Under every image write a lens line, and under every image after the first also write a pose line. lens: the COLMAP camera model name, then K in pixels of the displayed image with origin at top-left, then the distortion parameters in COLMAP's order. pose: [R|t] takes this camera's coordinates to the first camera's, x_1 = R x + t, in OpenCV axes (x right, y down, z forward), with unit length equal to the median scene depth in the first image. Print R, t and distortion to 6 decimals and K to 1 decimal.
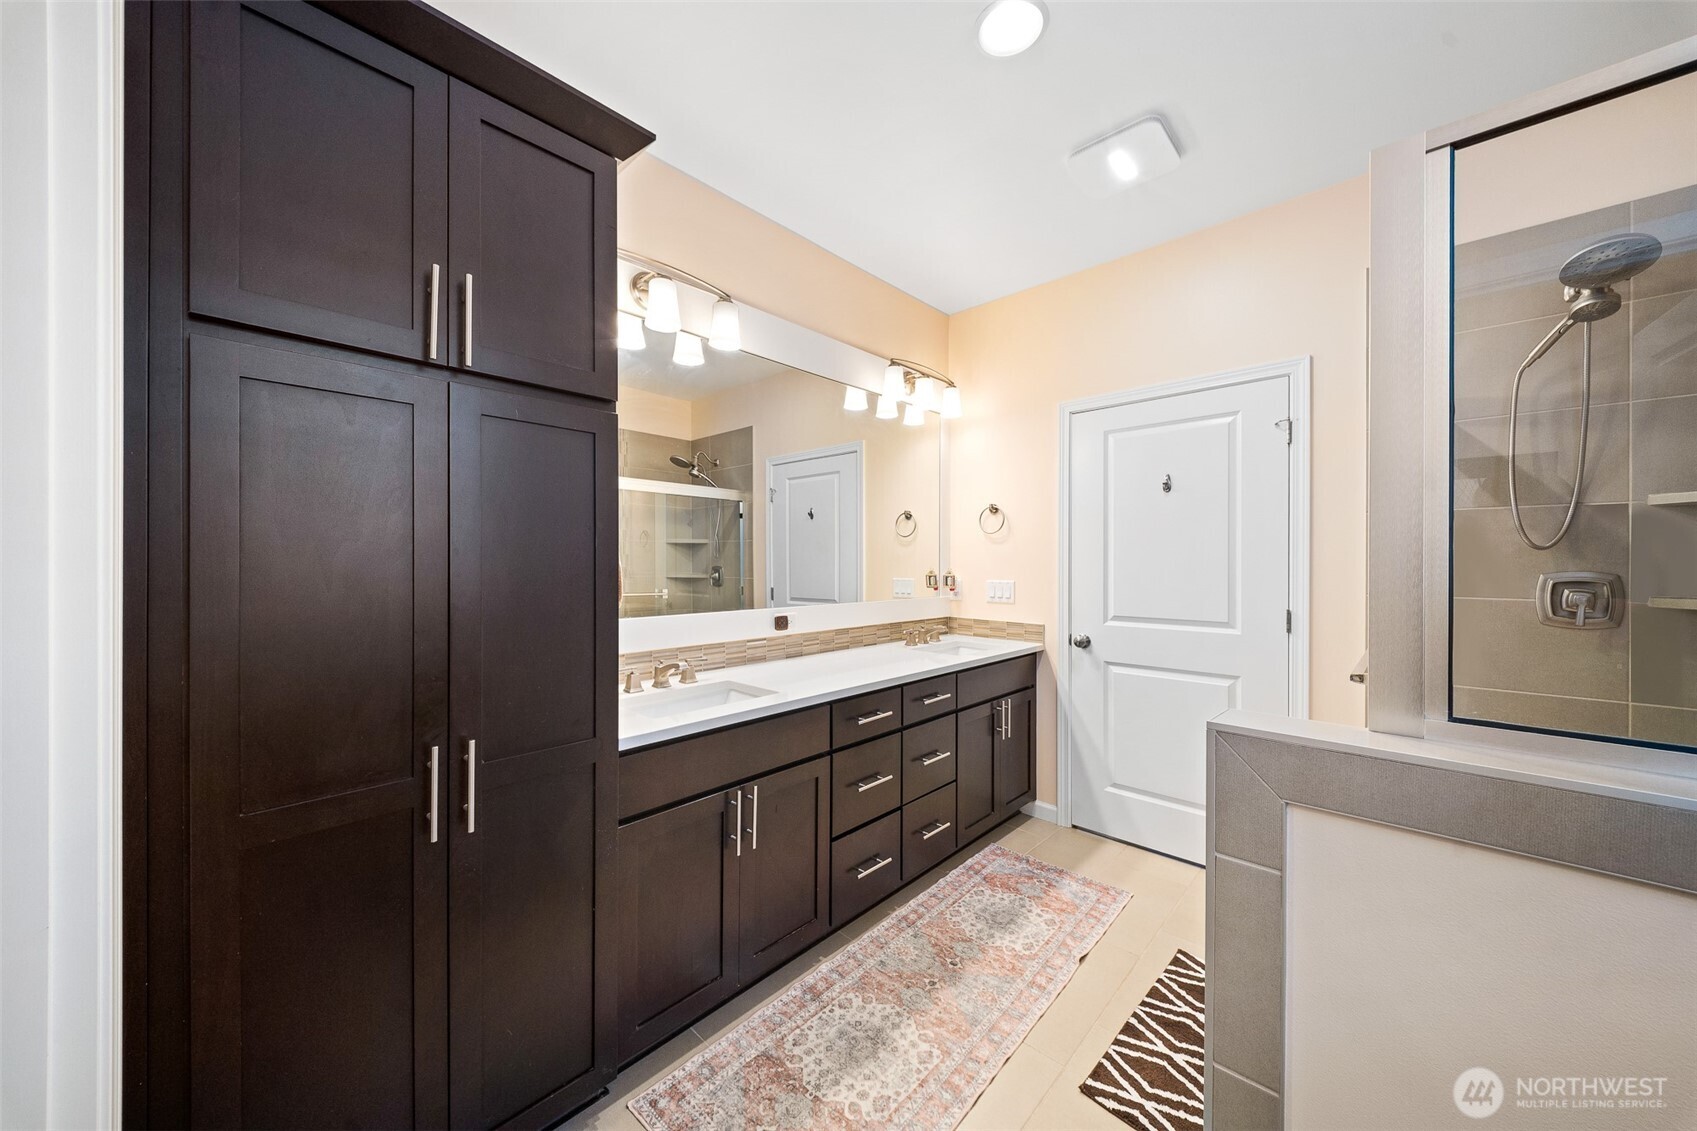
lens RADIAL K [[598.0, 0, 841.2], [0, 598.0, 552.1], [0, 0, 1]] dist [0.002086, -0.000021]
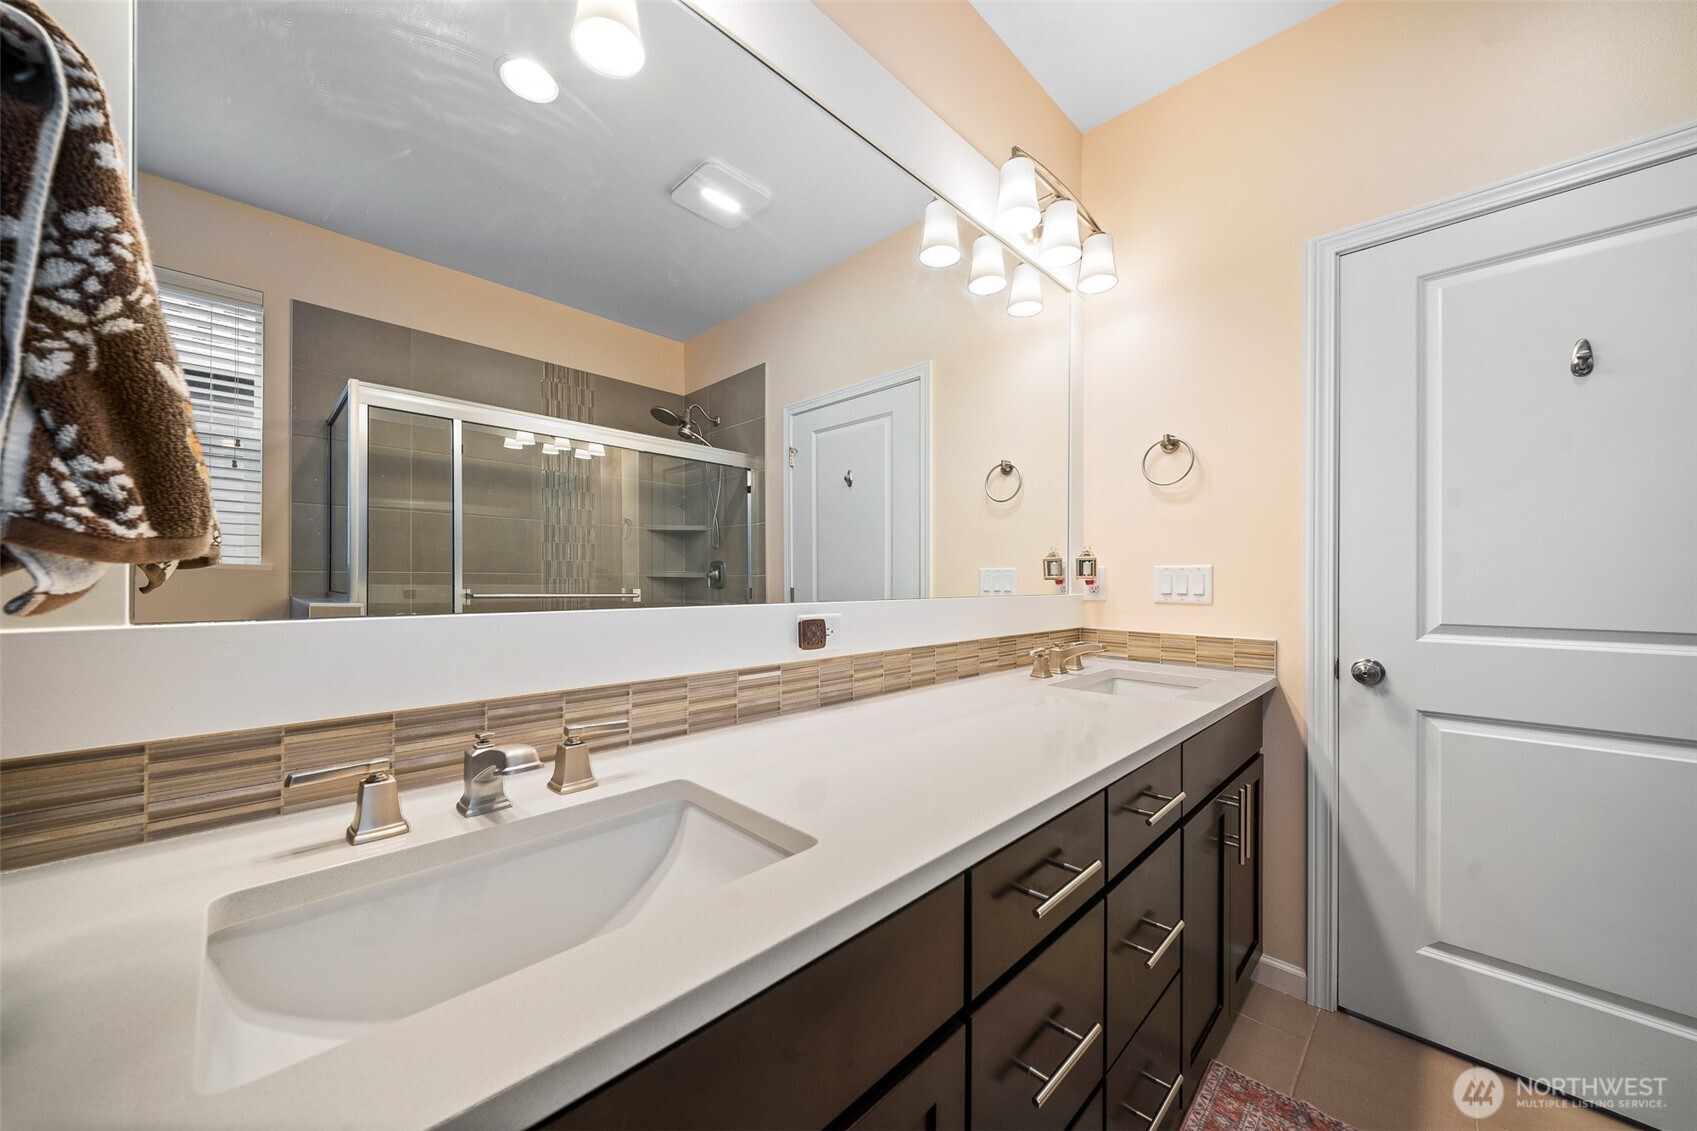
lens RADIAL K [[598.0, 0, 852.4], [0, 598.0, 575.0], [0, 0, 1]] dist [0.002086, -0.000021]
pose [[0.999913, 0.003379, -0.012715, -0.046596], [-0.003274, 0.999961, 0.008213, 0.050870], [0.012742, -0.008170, 0.999885, 0.394084]]
